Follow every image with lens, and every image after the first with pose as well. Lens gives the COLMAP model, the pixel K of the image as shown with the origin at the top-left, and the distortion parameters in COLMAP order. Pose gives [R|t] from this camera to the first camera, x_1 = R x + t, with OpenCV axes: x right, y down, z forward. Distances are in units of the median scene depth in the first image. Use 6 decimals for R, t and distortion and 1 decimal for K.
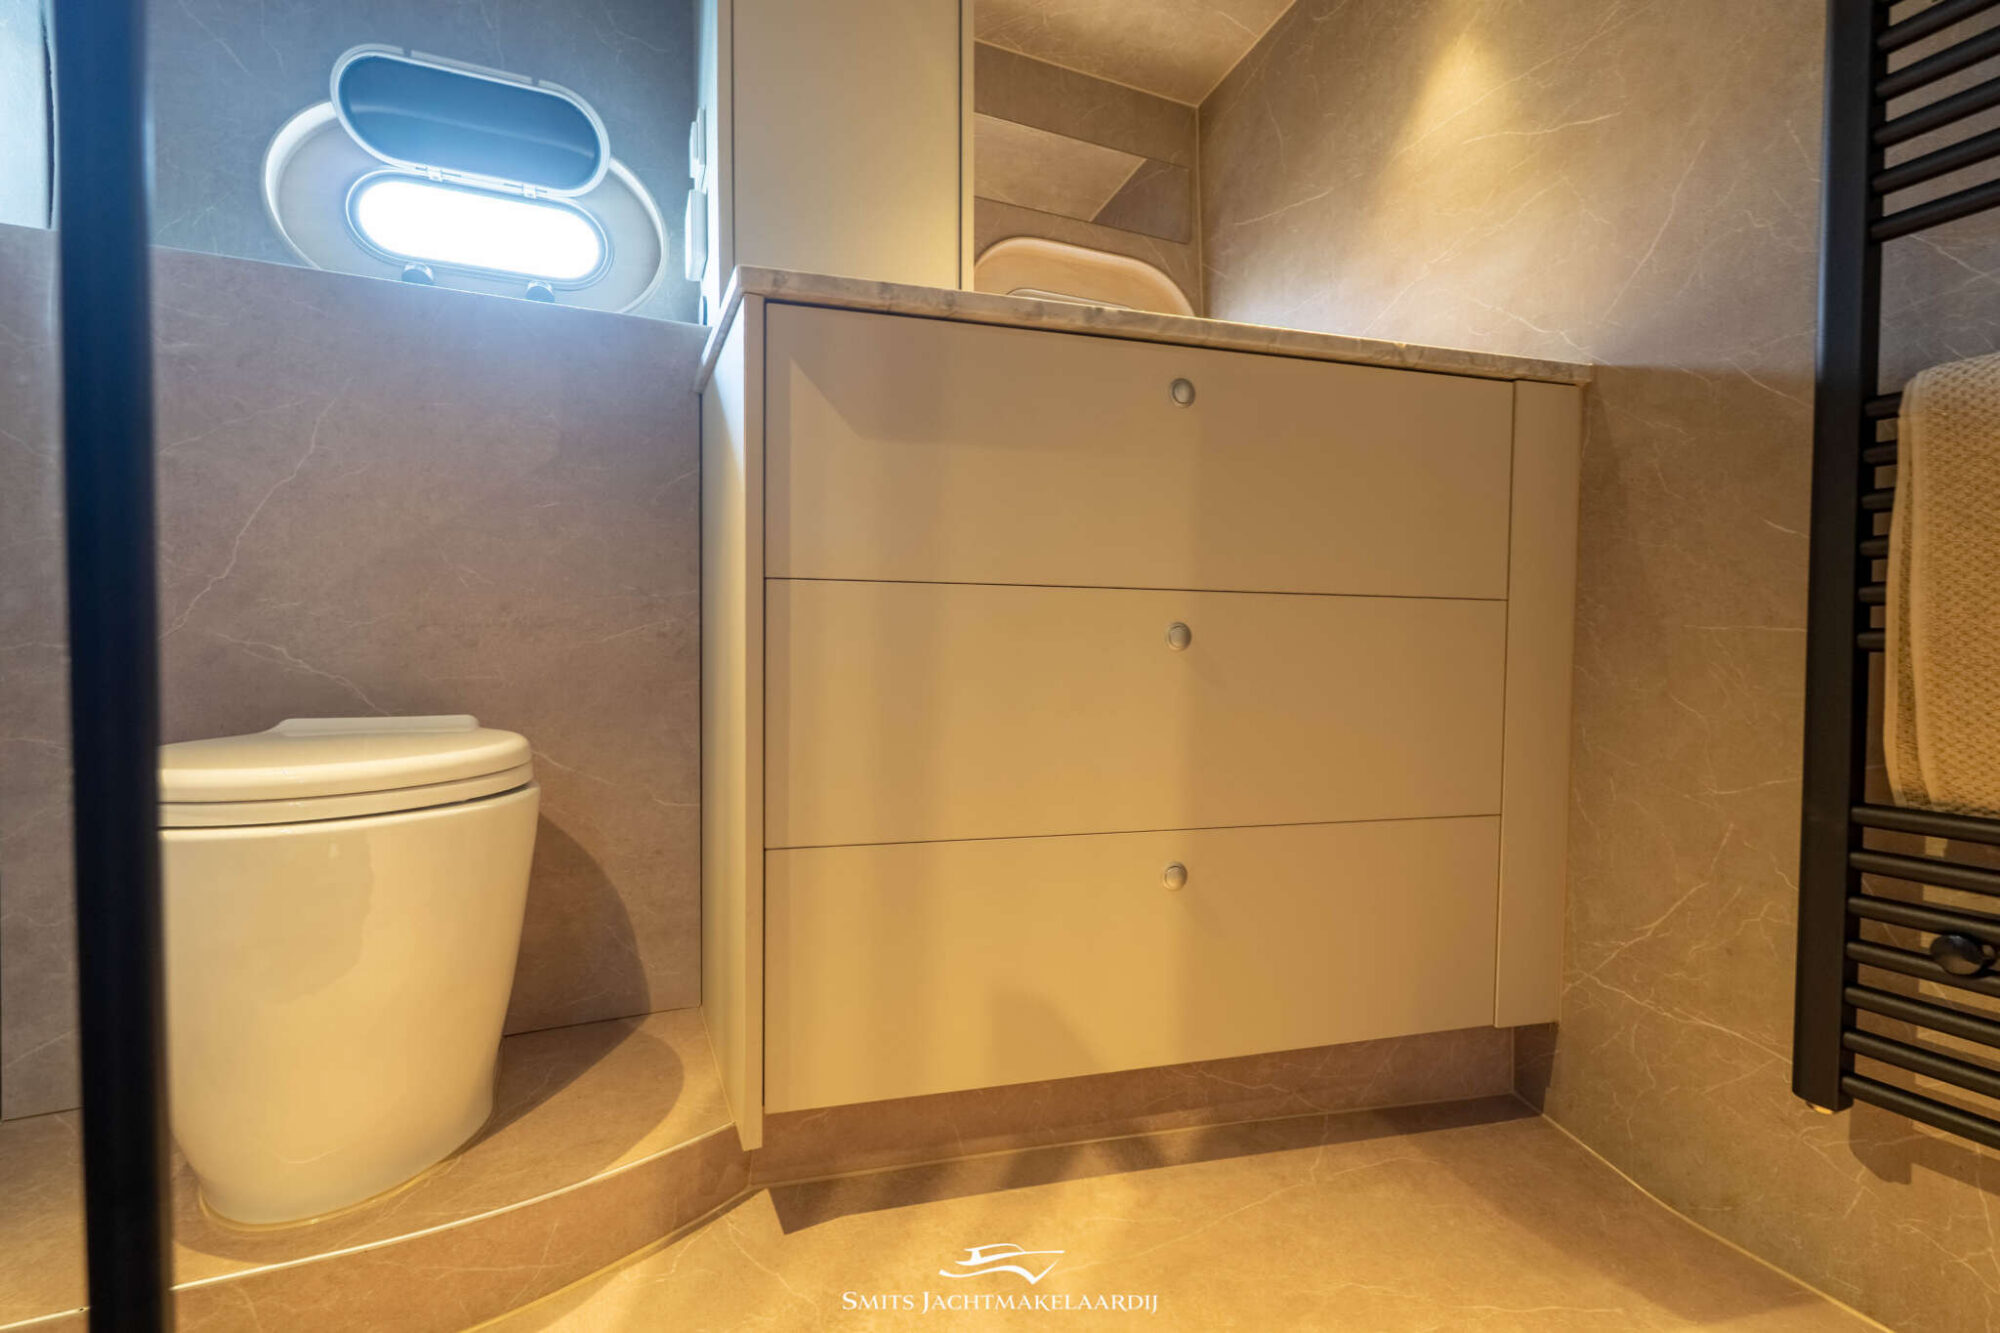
lens RADIAL K [[874.2, 0, 1000.8], [0, 874.2, 661.4], [0, 0, 1]] dist [-0.001897, 0.001060]
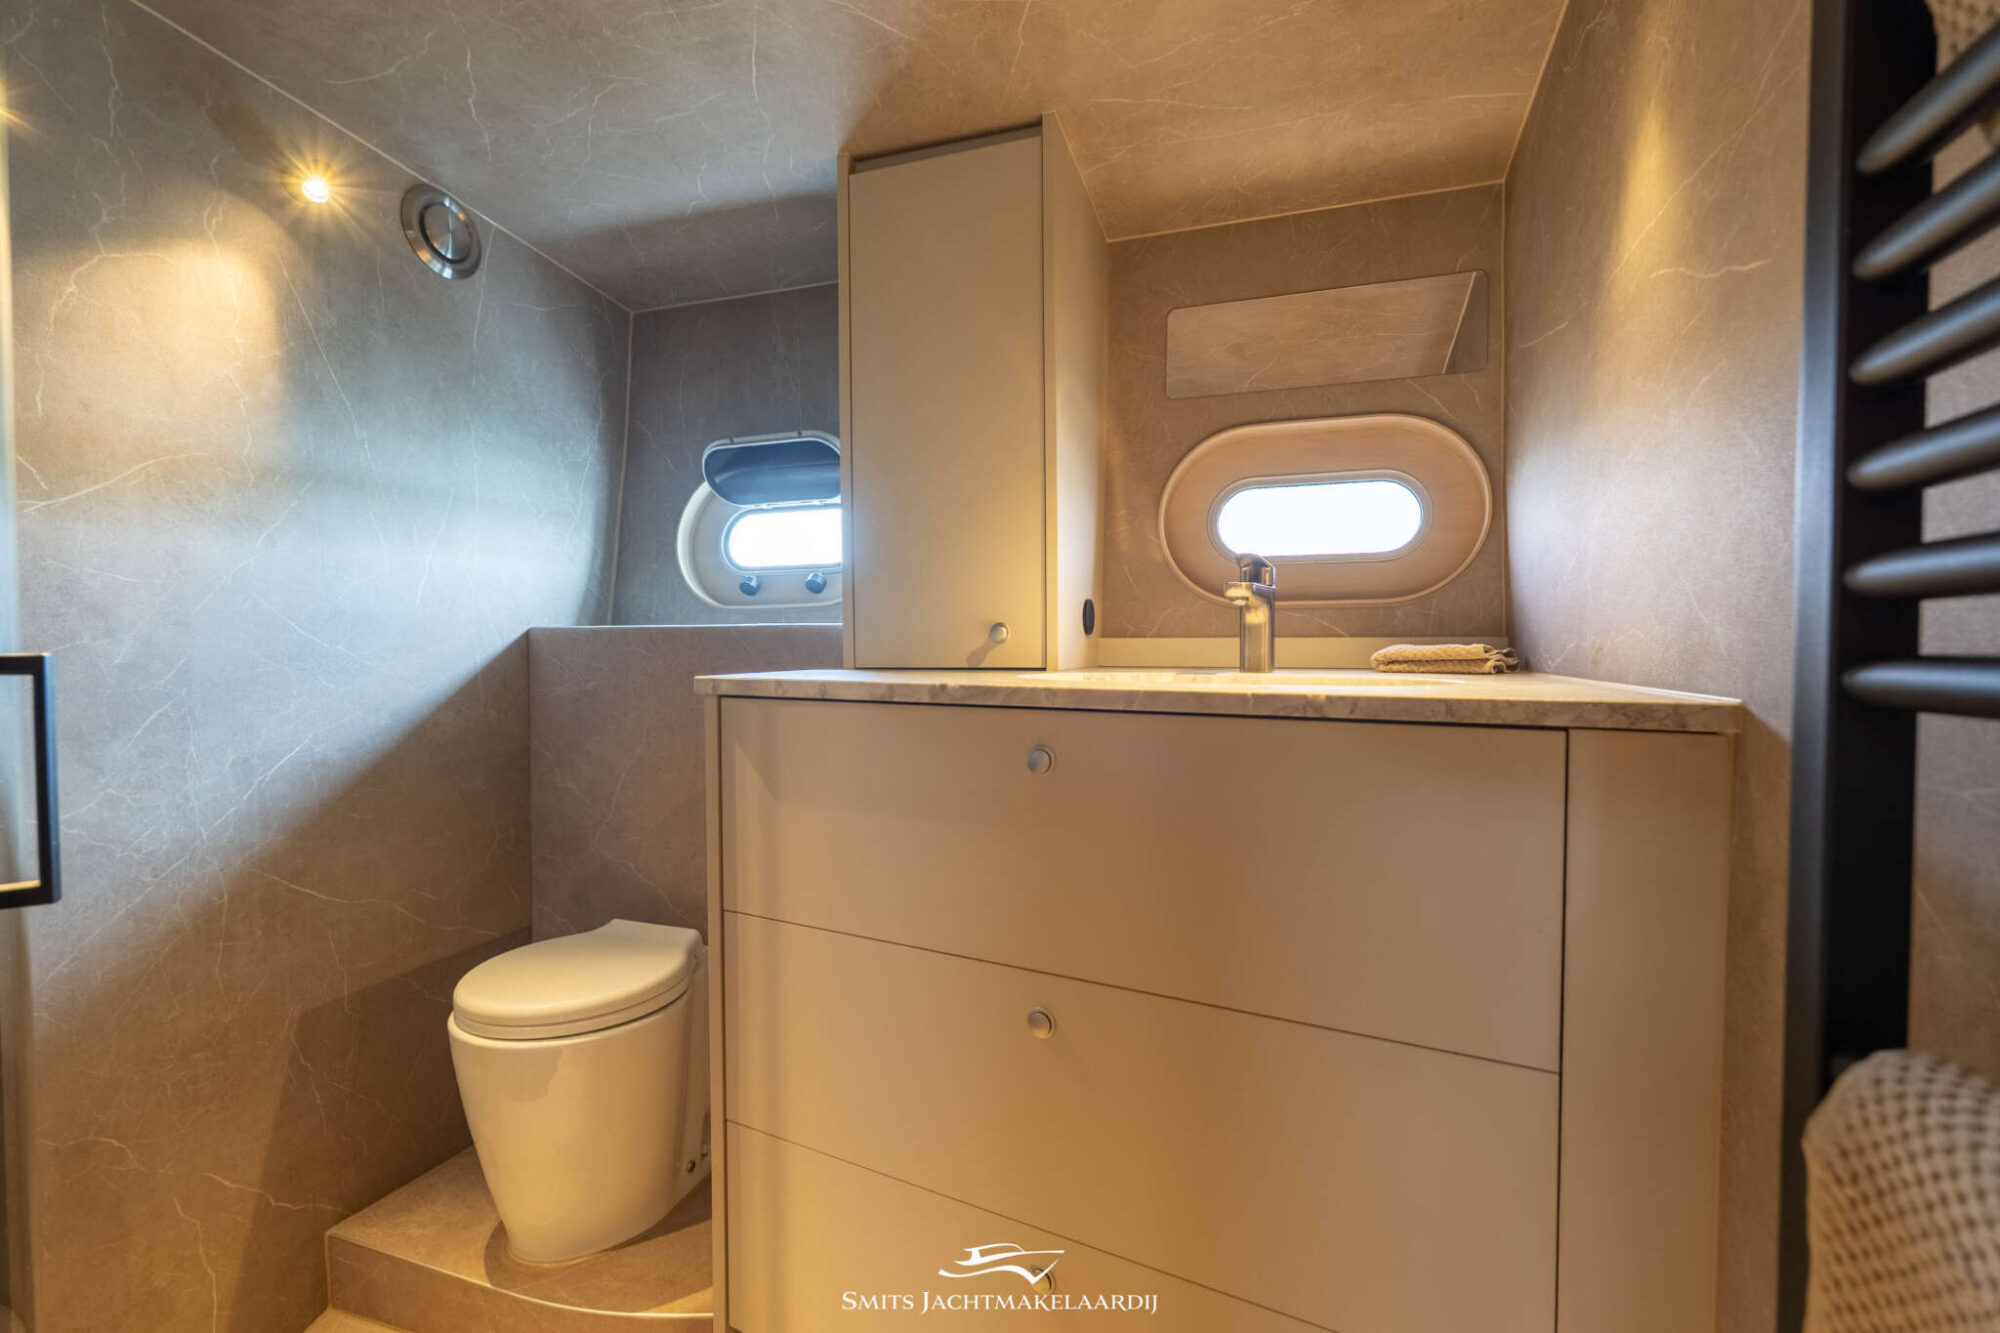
lens RADIAL K [[874.2, 0, 996.3], [0, 874.2, 668.4], [0, 0, 1]] dist [-0.001897, 0.001060]
pose [[0.731425, 0.006069, -0.681895, 0.752693], [-0.008354, 0.999965, -0.000062, -0.380200], [0.681871, 0.005742, 0.731450, 0.280573]]
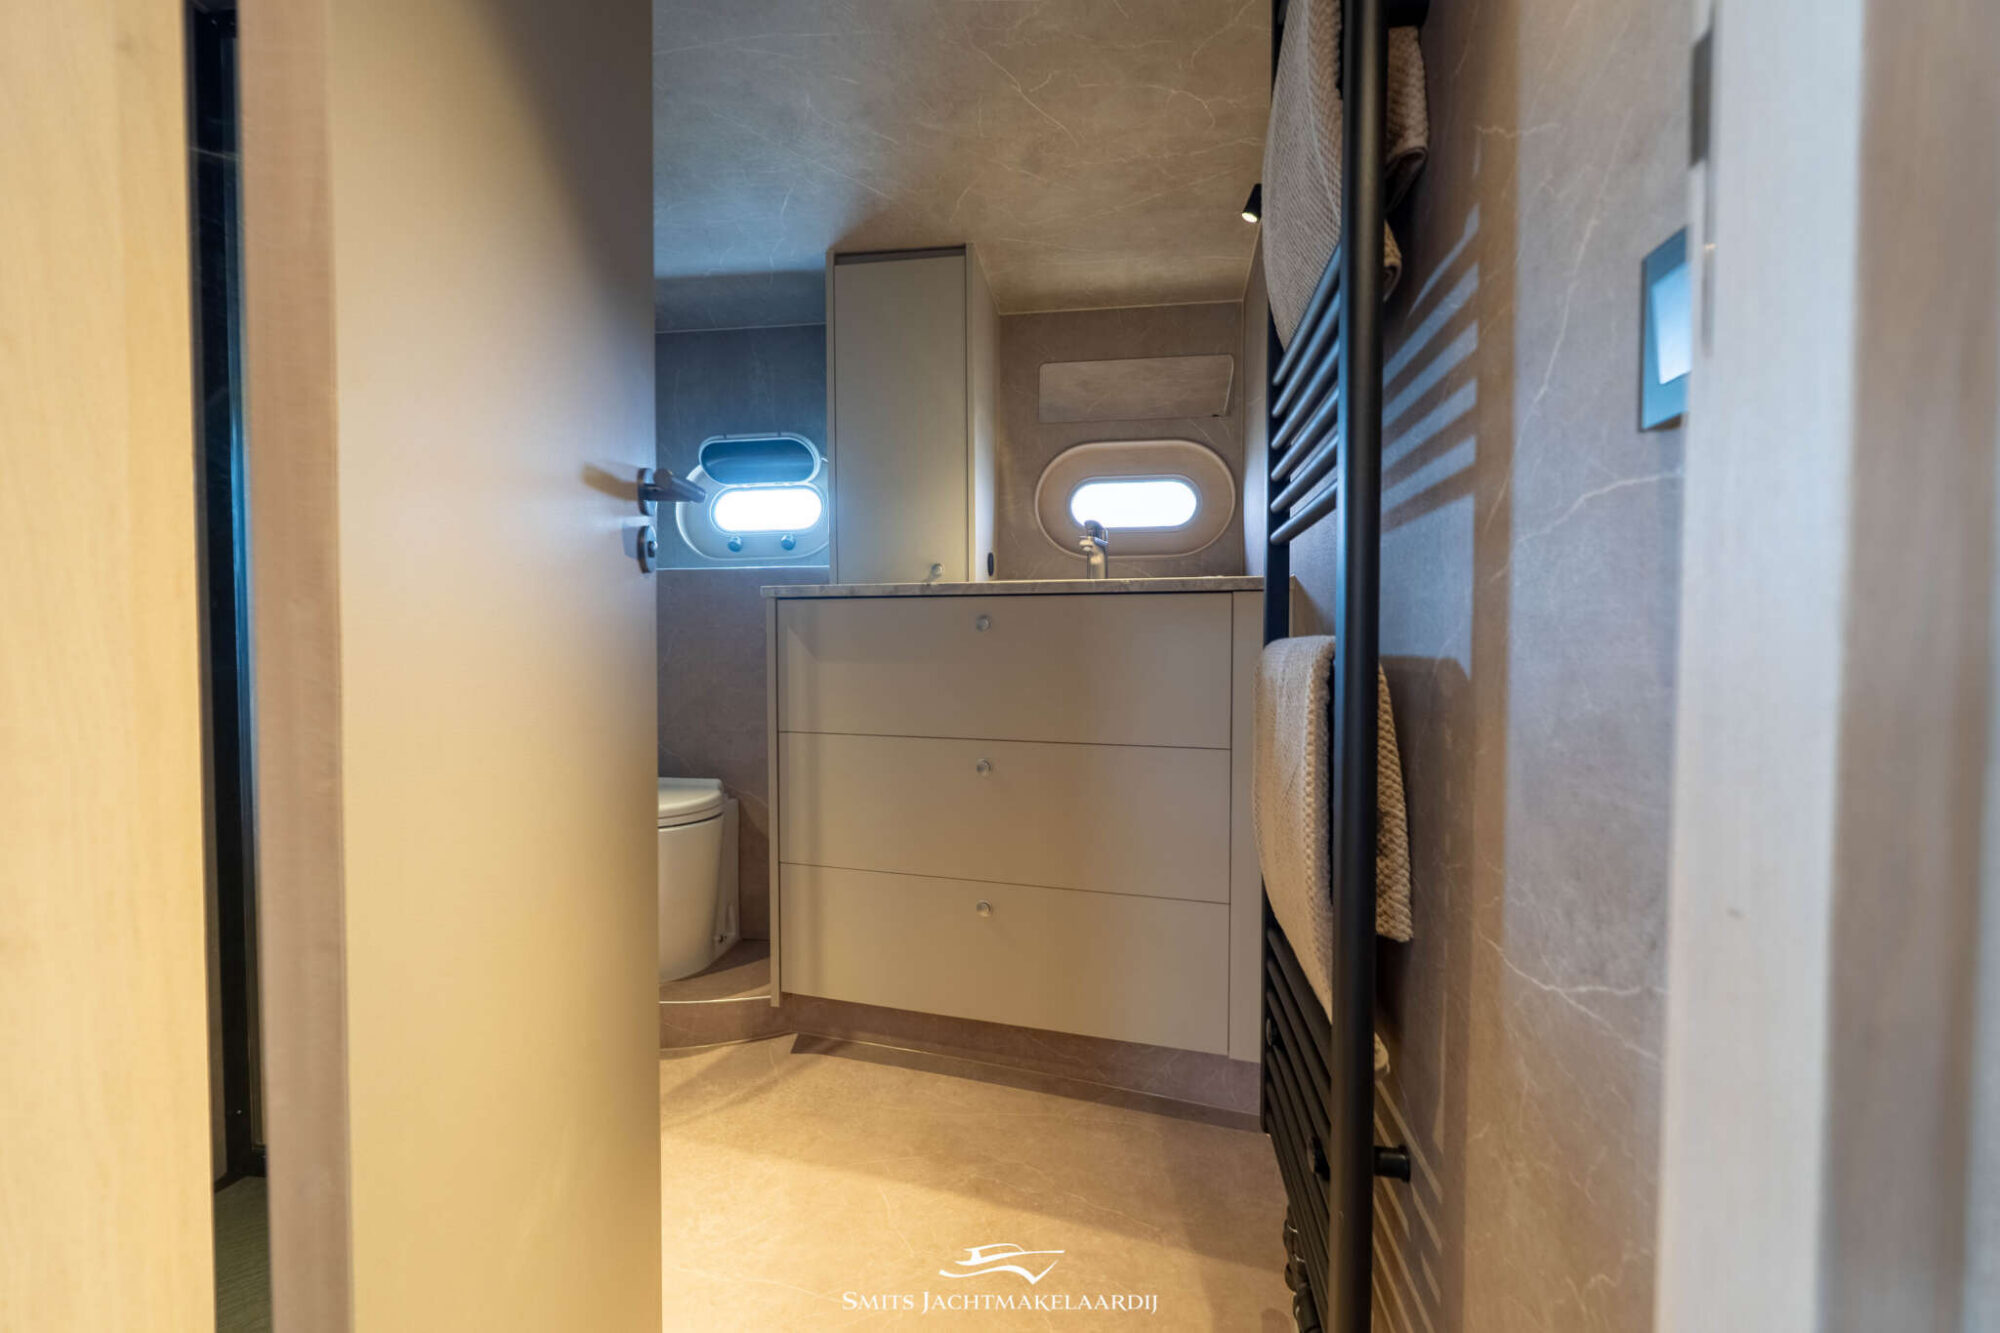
lens RADIAL K [[874.2, 0, 998.0], [0, 874.2, 665.3], [0, 0, 1]] dist [-0.001897, 0.001060]
pose [[0.838754, 0.003201, -0.544501, 1.087260], [-0.005364, 0.999983, -0.002384, -0.209793], [0.544484, 0.004921, 0.838757, -0.382123]]
